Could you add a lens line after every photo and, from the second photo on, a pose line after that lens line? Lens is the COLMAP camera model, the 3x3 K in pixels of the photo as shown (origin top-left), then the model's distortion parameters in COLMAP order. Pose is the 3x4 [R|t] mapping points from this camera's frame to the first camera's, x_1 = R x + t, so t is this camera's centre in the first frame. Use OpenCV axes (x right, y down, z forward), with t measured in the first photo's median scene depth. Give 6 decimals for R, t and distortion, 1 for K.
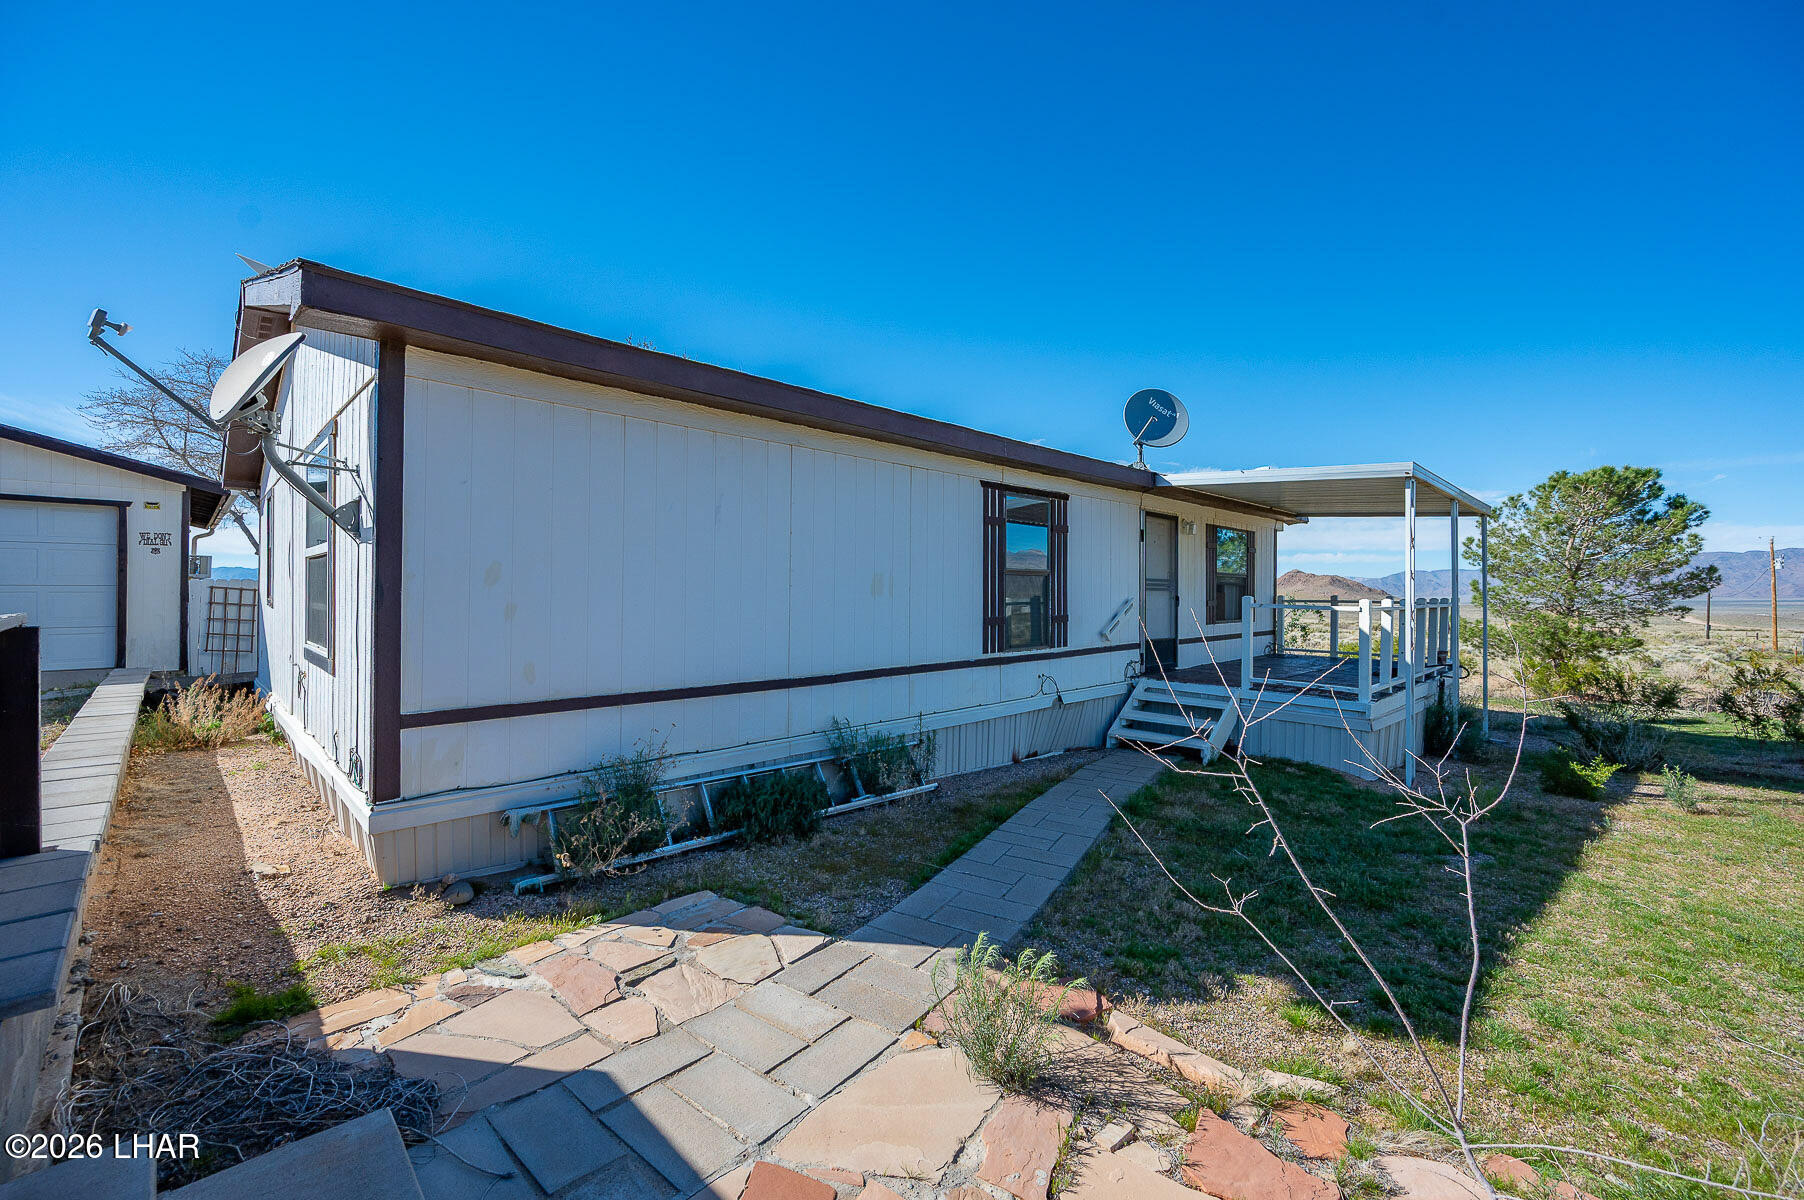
lens RADIAL K [[741.4, 0, 913.1], [0, 741.4, 590.6], [0, 0, 1]] dist [-0.004728, -0.000223]
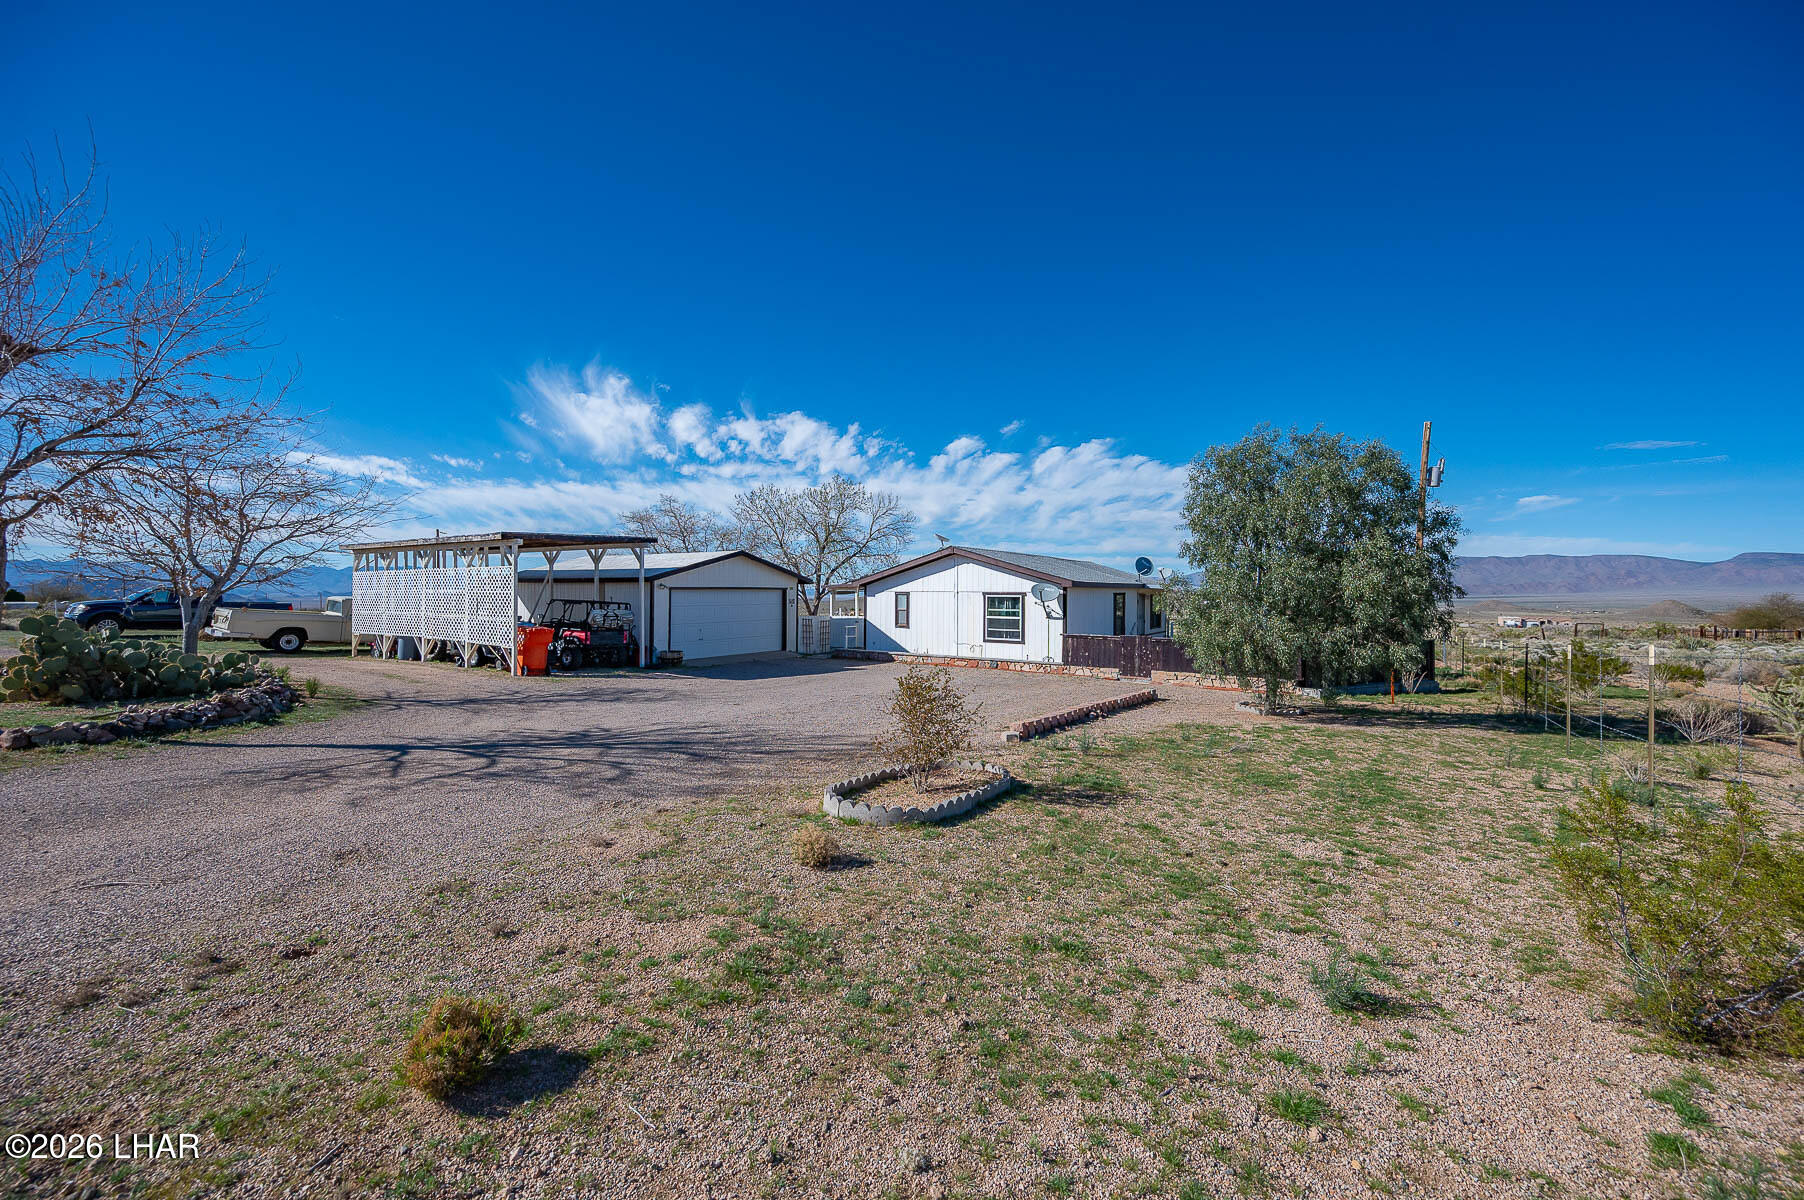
lens RADIAL K [[741.4, 0, 909.8], [0, 741.4, 602.0], [0, 0, 1]] dist [-0.004728, -0.000223]
pose [[0.975095, -0.001376, 0.221786, -1.216780], [-0.003612, 0.999750, 0.022083, -0.127729], [-0.221760, -0.022334, 0.974845, -1.687684]]
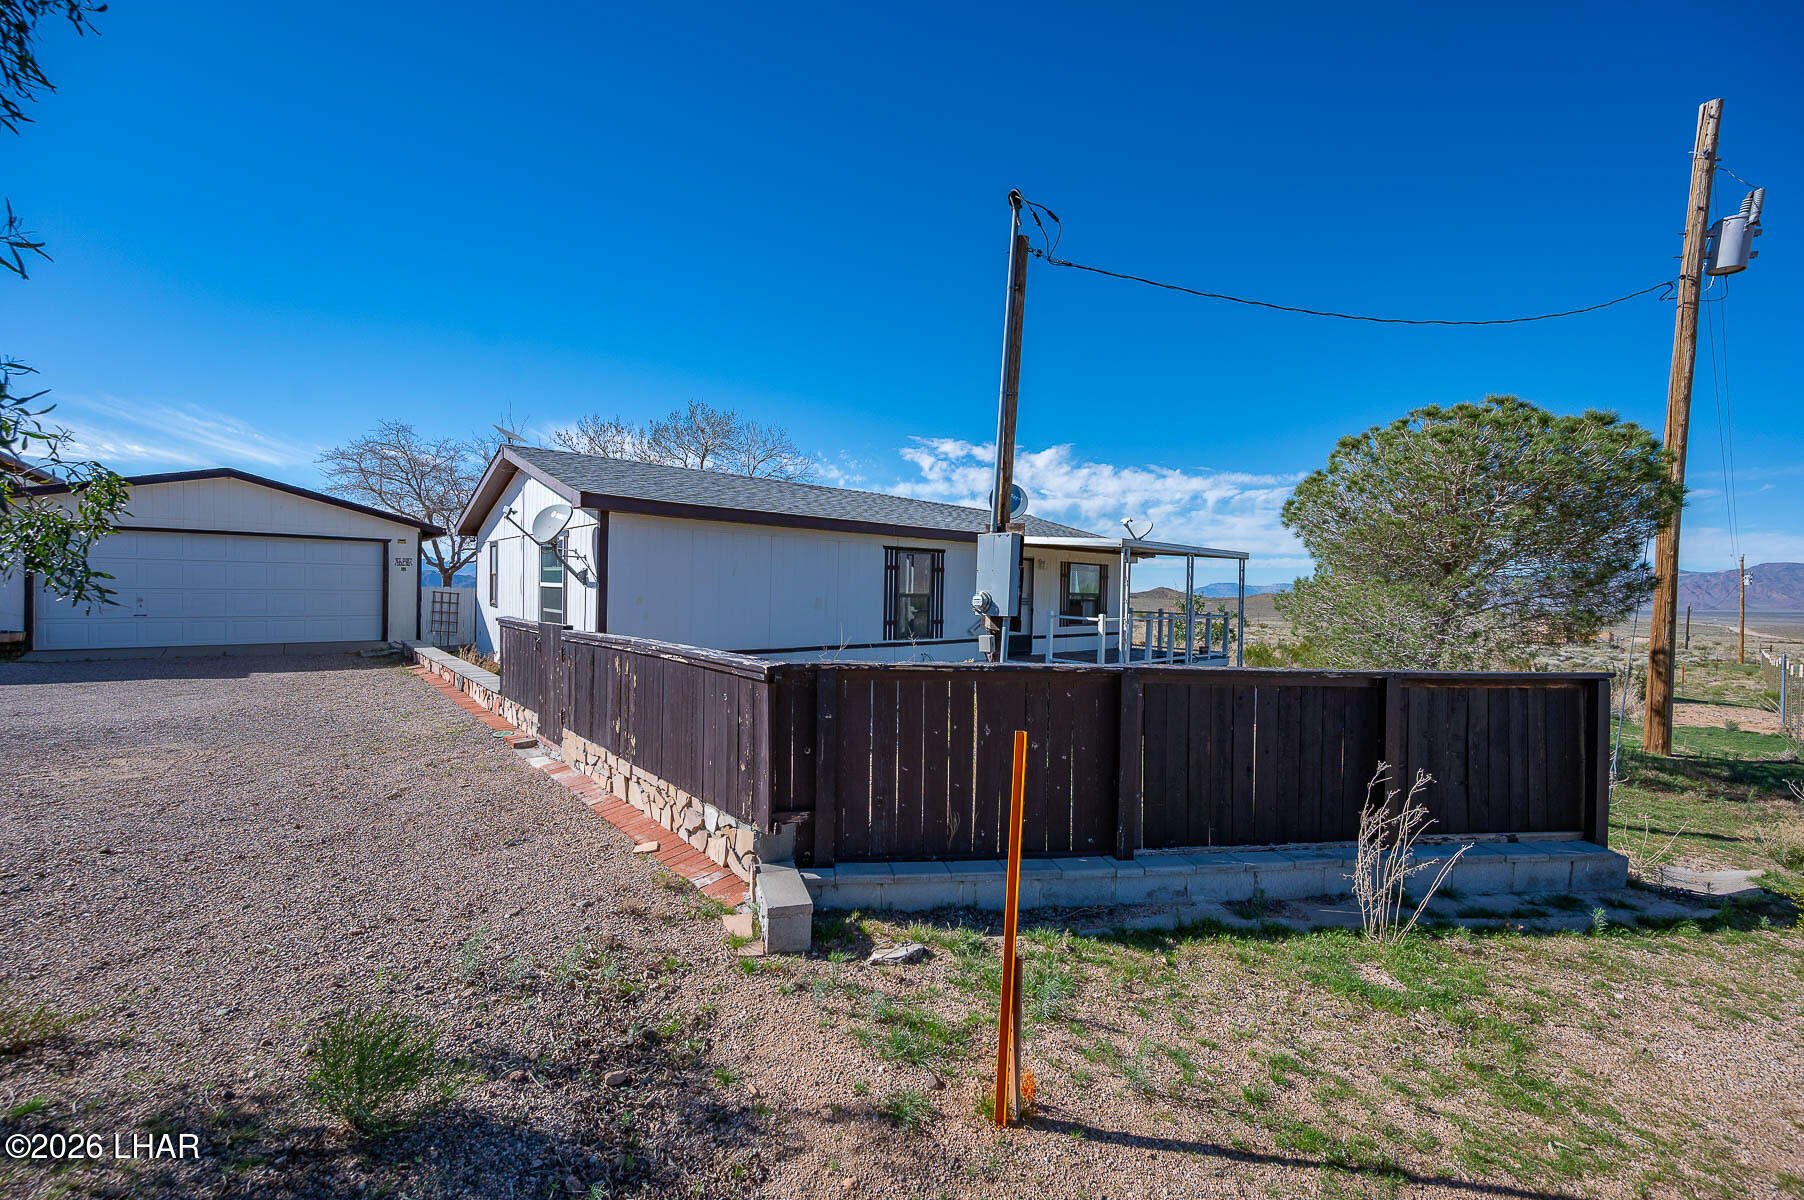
lens RADIAL K [[741.4, 0, 934.4], [0, 741.4, 598.4], [0, 0, 1]] dist [-0.004728, -0.000223]
pose [[0.998797, 0.016479, -0.046181, 0.211294], [-0.015776, 0.999755, 0.015534, -0.033933], [0.046426, -0.014787, 0.998812, -0.570452]]
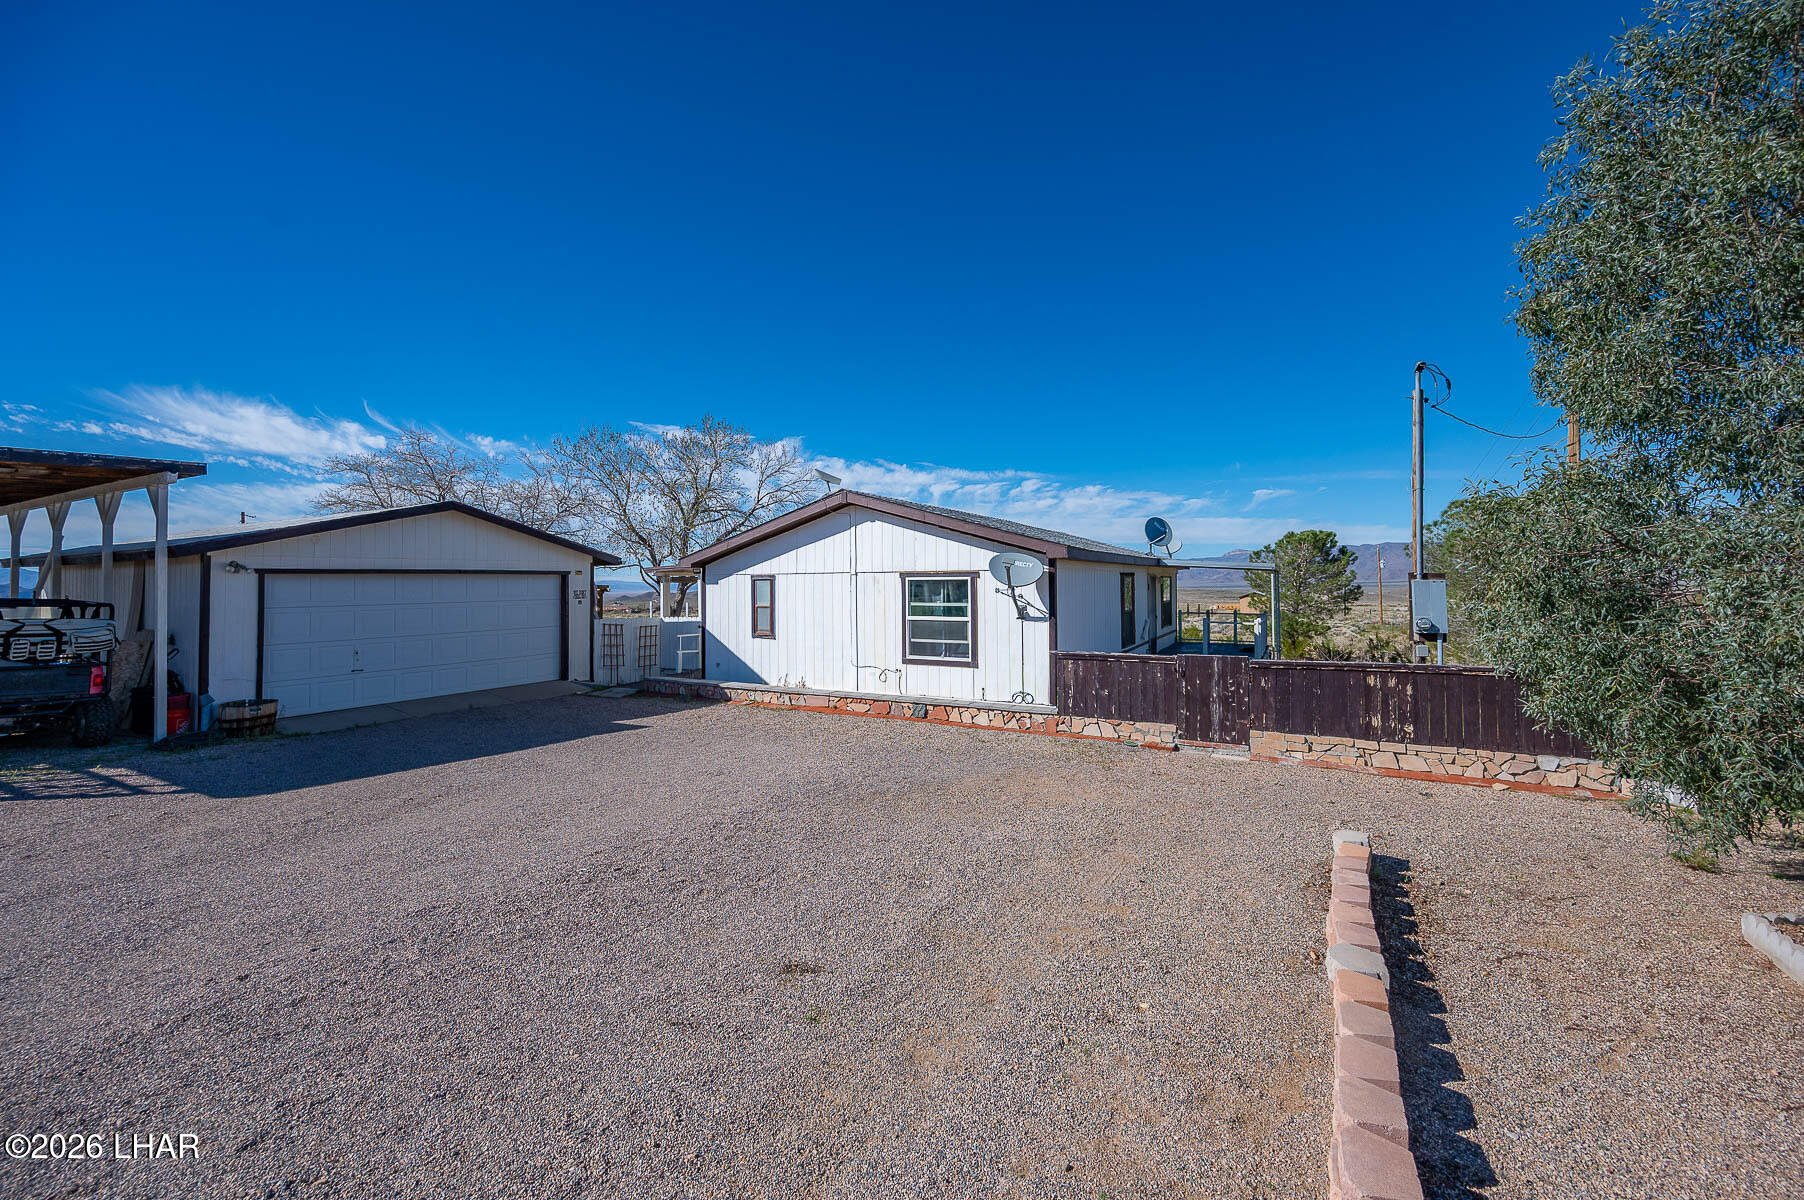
lens RADIAL K [[741.4, 0, 920.4], [0, 741.4, 566.5], [0, 0, 1]] dist [-0.004728, -0.000223]
pose [[0.952956, -0.006178, 0.303045, -0.828601], [0.011005, 0.999838, -0.014222, -0.100029], [-0.302908, 0.016888, 0.952870, -0.689709]]
